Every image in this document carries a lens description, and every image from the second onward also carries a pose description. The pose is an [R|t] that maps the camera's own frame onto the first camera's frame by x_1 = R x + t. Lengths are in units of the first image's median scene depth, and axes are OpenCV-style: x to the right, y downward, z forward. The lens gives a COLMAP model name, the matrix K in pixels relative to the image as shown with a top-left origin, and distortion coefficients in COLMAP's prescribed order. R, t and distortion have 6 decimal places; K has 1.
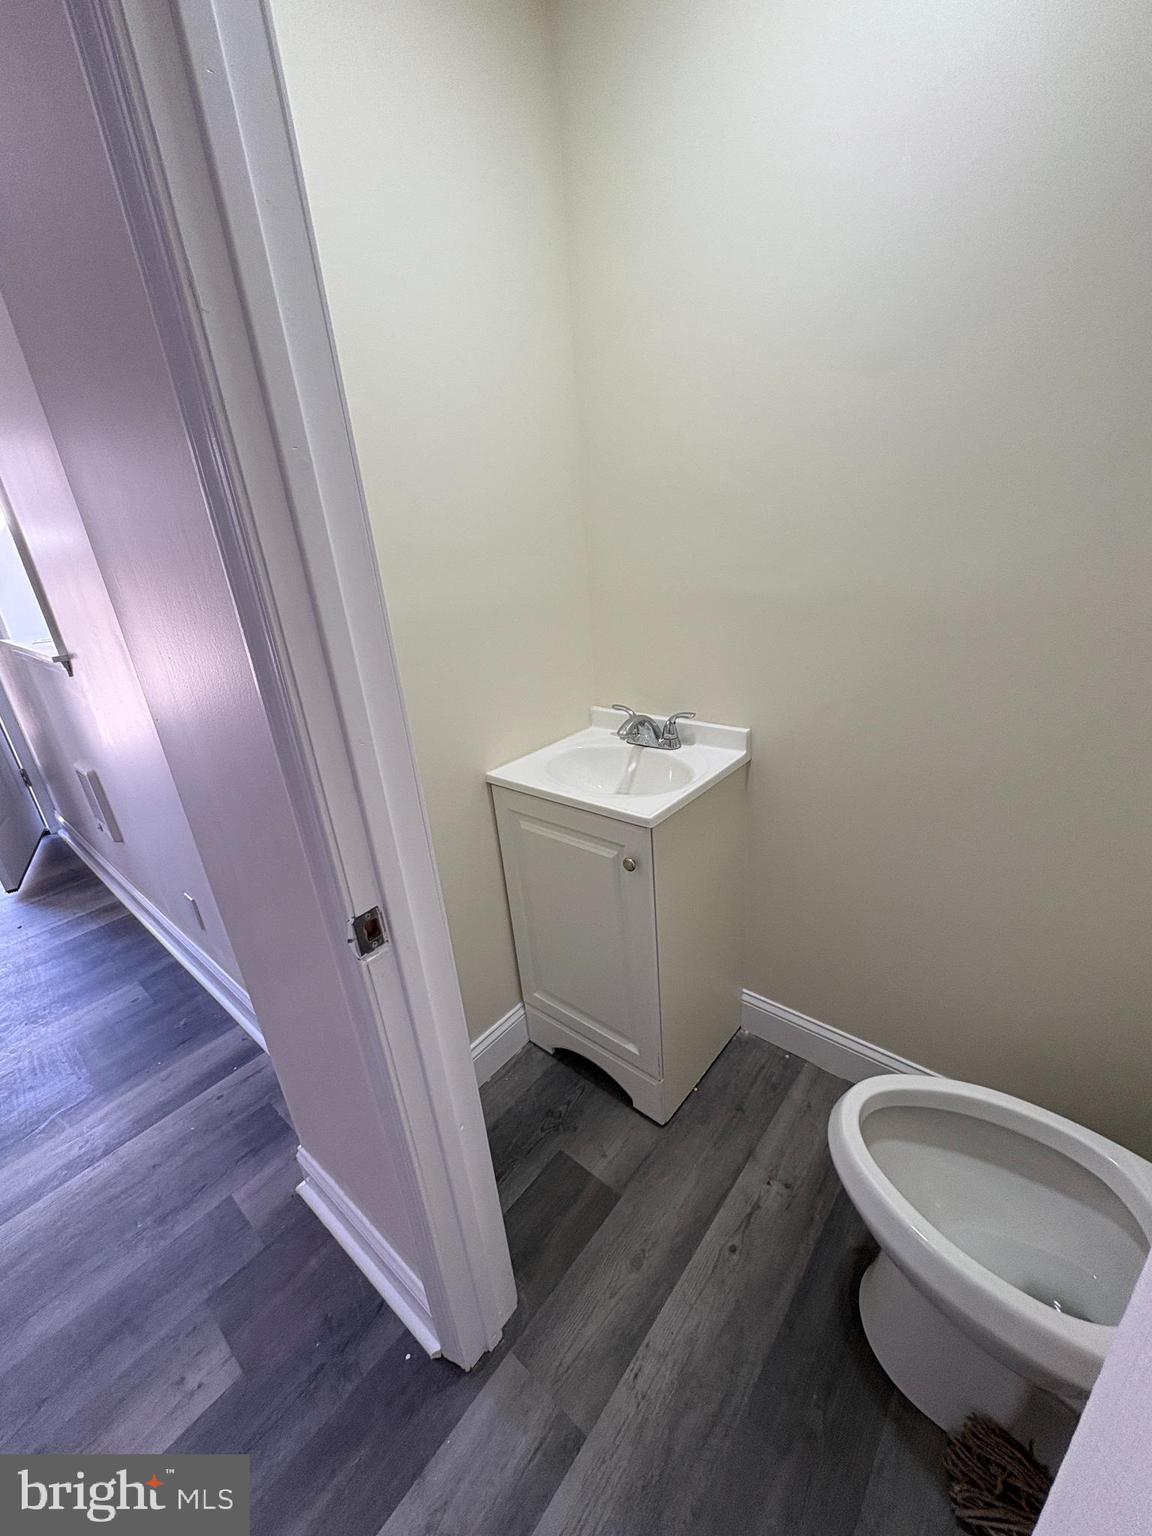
lens RADIAL K [[610.7, 0, 579.3], [0, 610.7, 765.8], [0, 0, 1]] dist [0.000385, -0.000481]
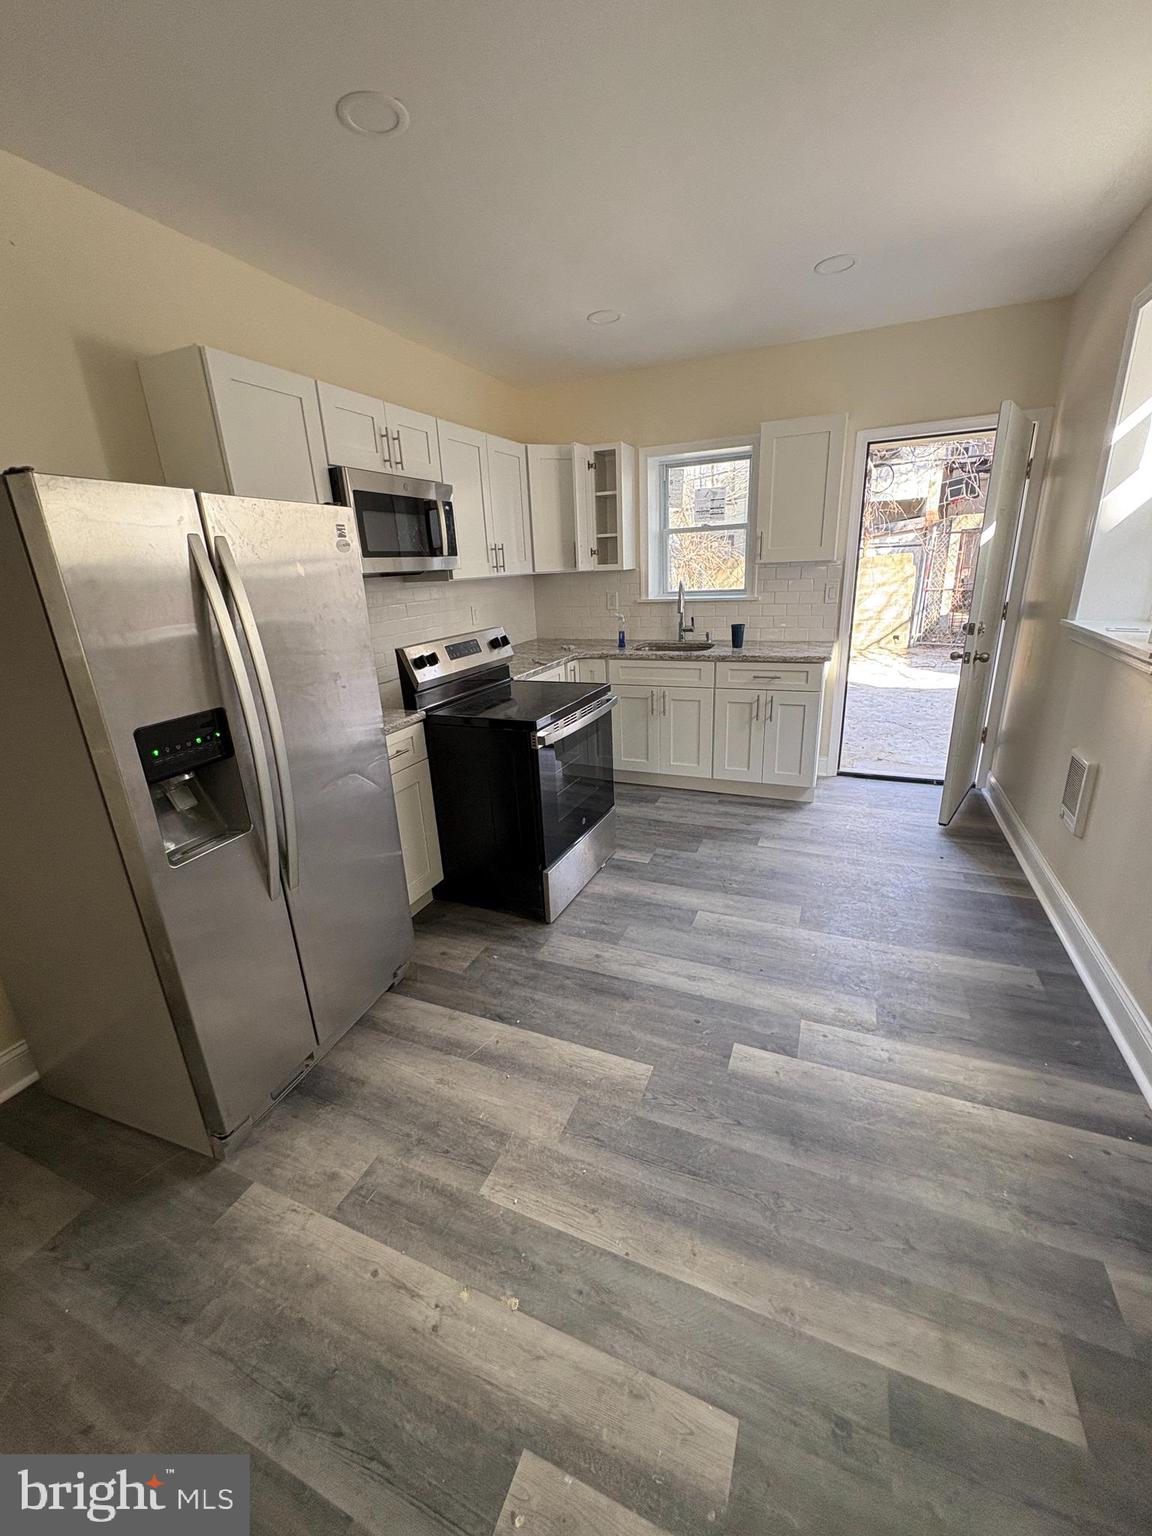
lens RADIAL K [[610.7, 0, 576.2], [0, 610.7, 768.8], [0, 0, 1]] dist [0.000385, -0.000481]
pose [[0.293641, 0.369867, -0.881461, -0.266965], [-0.323822, 0.906079, 0.272323, 0.029612], [0.899397, 0.205471, 0.385833, -0.232261]]
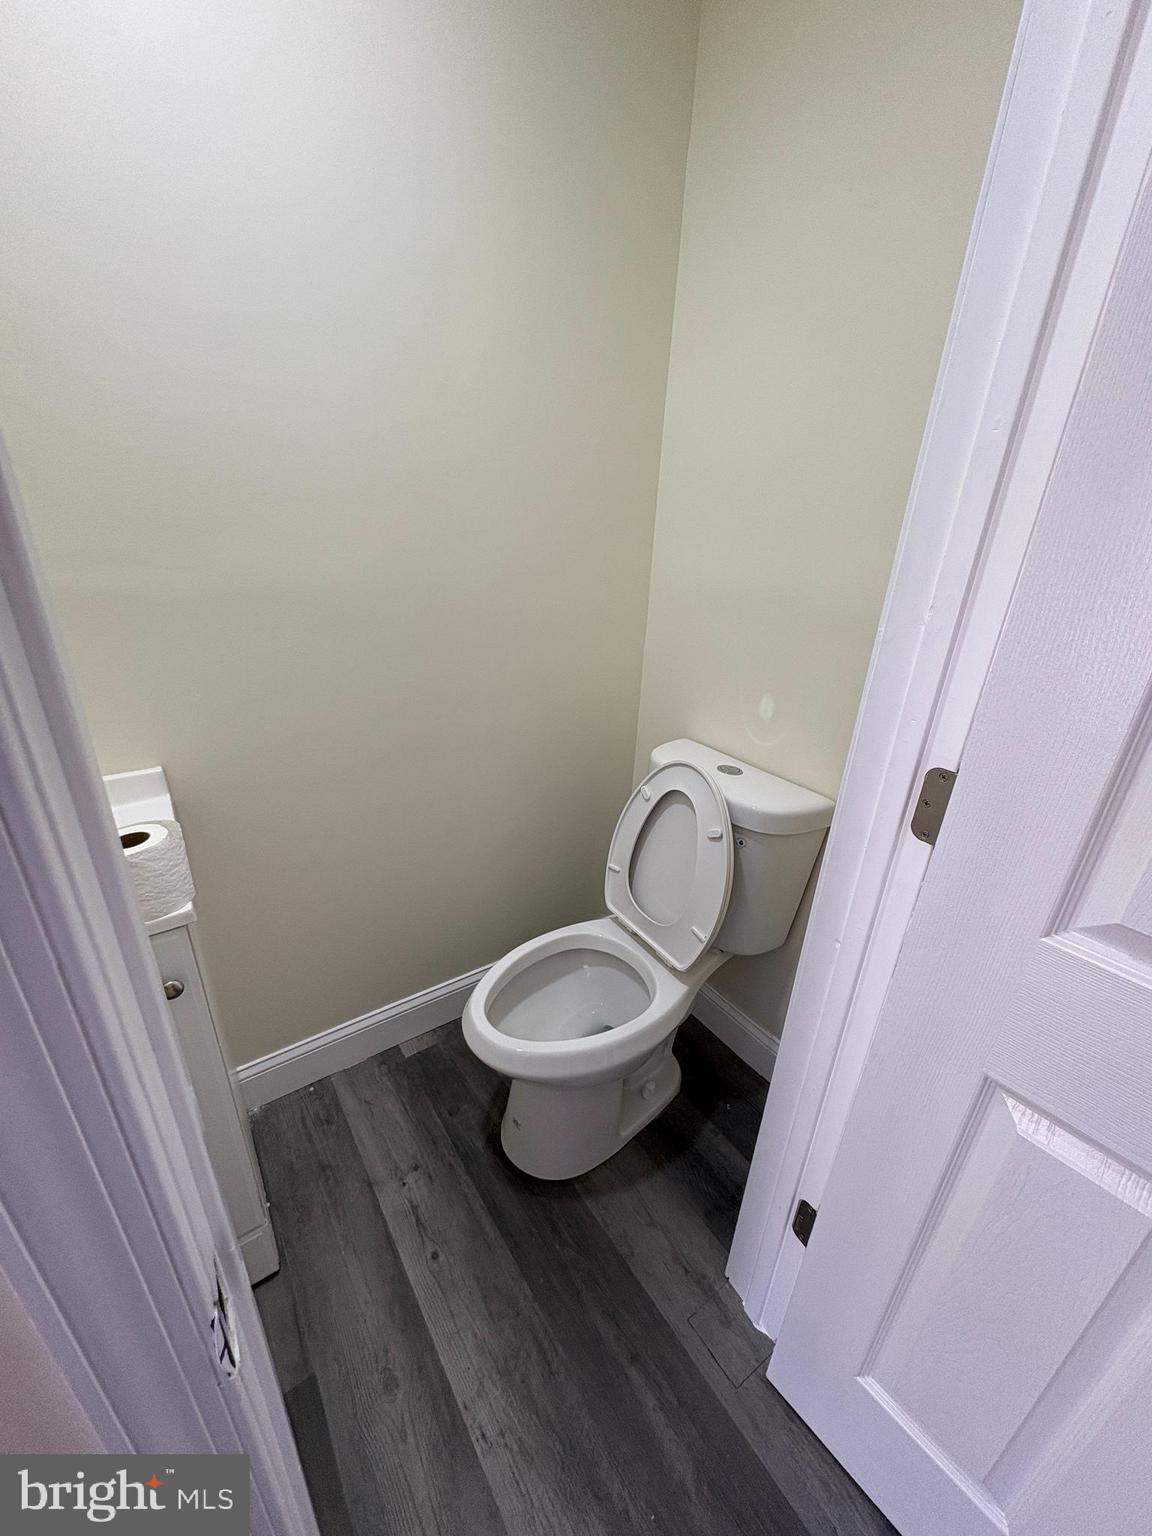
lens RADIAL K [[610.7, 0, 569.6], [0, 610.7, 769.9], [0, 0, 1]] dist [0.000385, -0.000481]
pose [[0.249224, -0.297874, 0.921498, -0.315990], [0.294720, 0.929719, 0.220822, -0.075405], [-0.922512, 0.216550, 0.319497, 0.273636]]
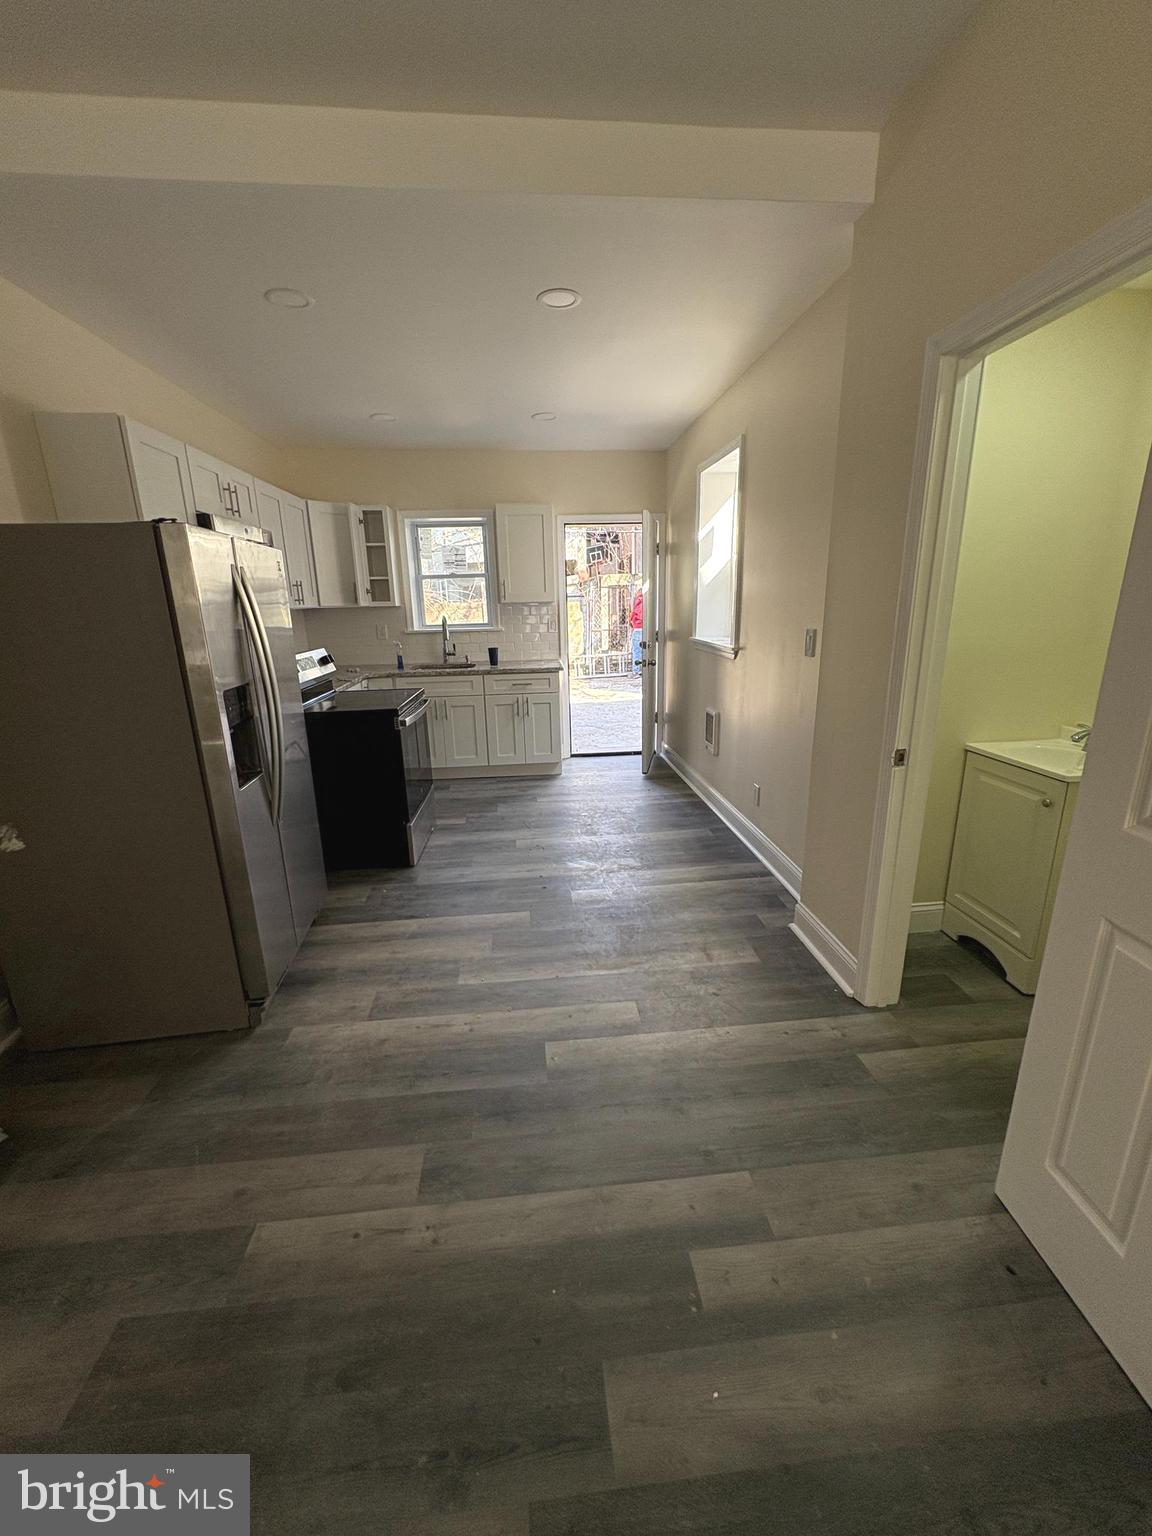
lens RADIAL K [[610.7, 0, 577.0], [0, 610.7, 767.9], [0, 0, 1]] dist [0.000385, -0.000481]
pose [[0.714839, 0.249331, -0.653329, 0.202803], [-0.285284, 0.956973, 0.053069, 0.302596], [0.638450, 0.148448, 0.755212, -0.976066]]
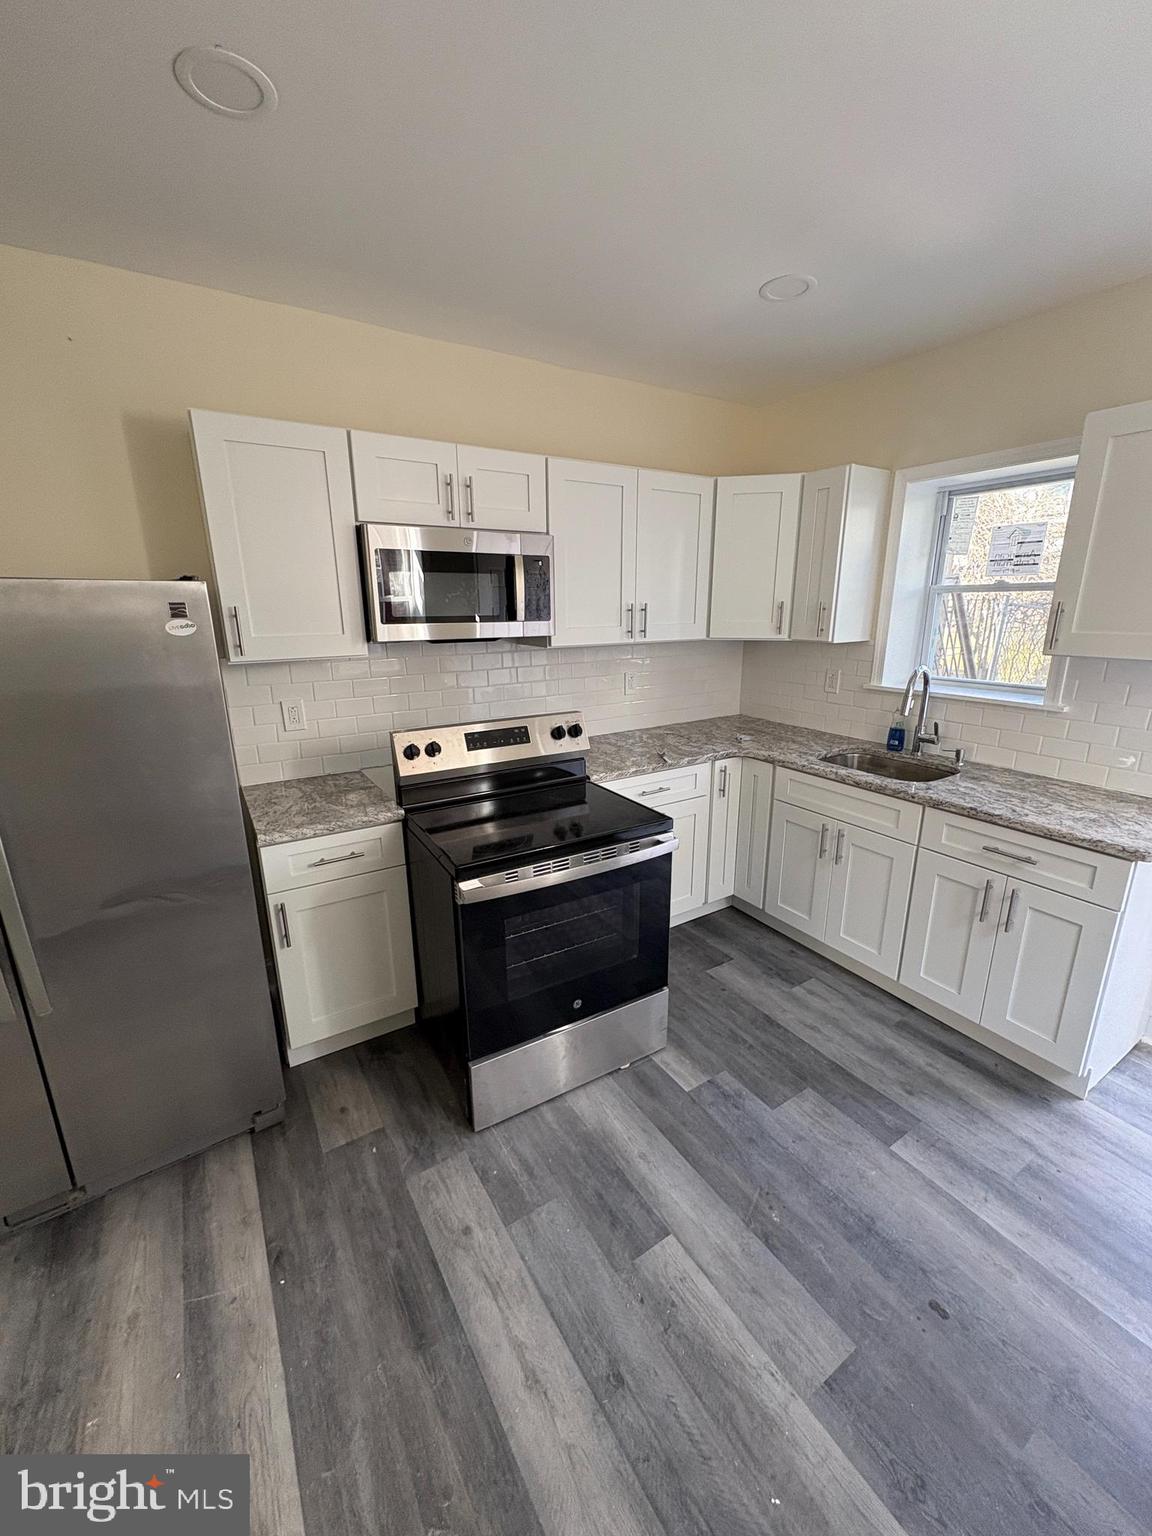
lens RADIAL K [[610.7, 0, 571.3], [0, 610.7, 768.4], [0, 0, 1]] dist [0.000385, -0.000481]
pose [[-0.301537, 0.329010, -0.894890, -0.883241], [-0.314699, 0.851634, 0.419146, -0.331908], [0.900022, 0.408009, -0.153260, 0.589918]]
